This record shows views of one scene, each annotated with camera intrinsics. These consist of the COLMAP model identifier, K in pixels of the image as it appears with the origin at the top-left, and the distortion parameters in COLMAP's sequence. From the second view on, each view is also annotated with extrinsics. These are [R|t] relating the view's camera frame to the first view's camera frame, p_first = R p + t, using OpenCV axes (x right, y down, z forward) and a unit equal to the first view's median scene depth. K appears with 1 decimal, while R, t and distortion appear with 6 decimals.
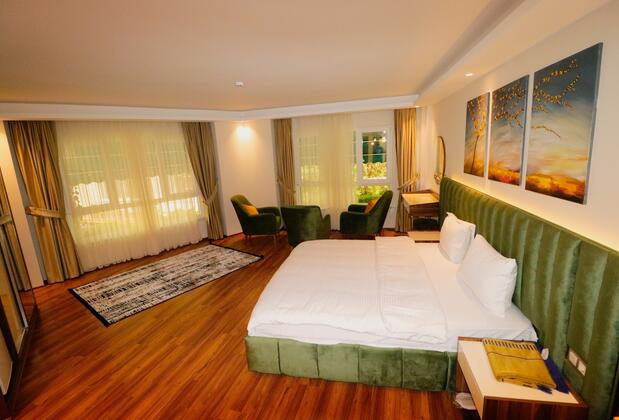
lens RADIAL K [[291.5, 0, 307.7], [0, 291.5, 209.7], [0, 0, 1]] dist [0.000386, -0.013583]
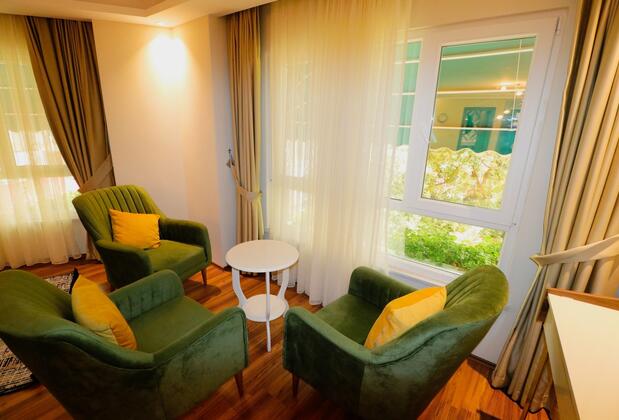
lens RADIAL K [[291.5, 0, 307.7], [0, 291.5, 209.7], [0, 0, 1]] dist [0.000386, -0.013583]
pose [[0.930642, 0.176041, -0.320803, 0.400012], [-0.144071, 0.982141, 0.121005, -0.235055], [0.336376, -0.066393, 0.939384, 1.412170]]
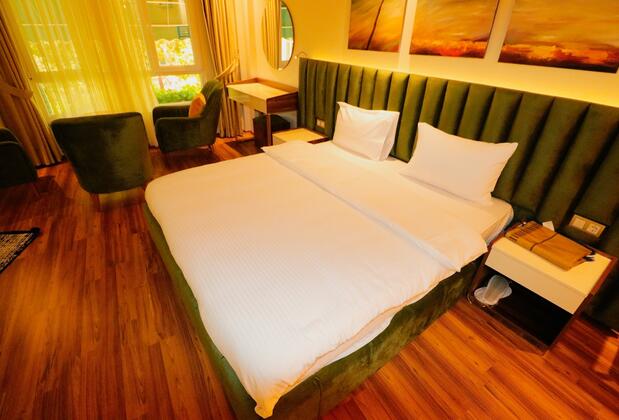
lens RADIAL K [[291.5, 0, 307.7], [0, 291.5, 209.7], [0, 0, 1]] dist [0.000386, -0.013583]
pose [[0.668218, -0.326148, 0.668665, -0.287291], [0.090305, 0.927697, 0.362249, -0.018581], [-0.738465, -0.181677, 0.649356, 0.585421]]
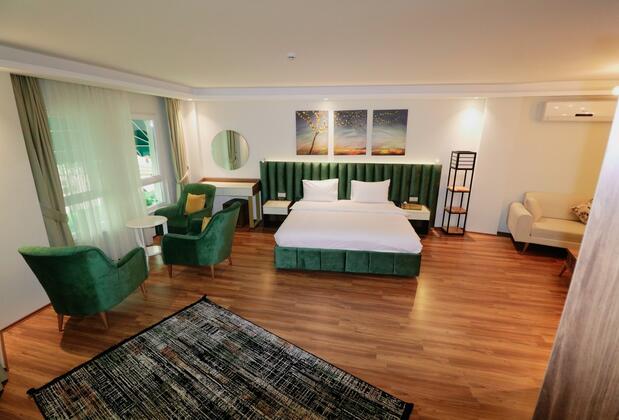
lens RADIAL K [[291.5, 0, 307.7], [0, 291.5, 209.7], [0, 0, 1]] dist [0.000386, -0.013583]
pose [[-0.072581, -0.211987, 0.974574, -1.368835], [0.207146, 0.952639, 0.222643, -0.229075], [-0.975614, 0.218039, -0.025231, 1.299682]]
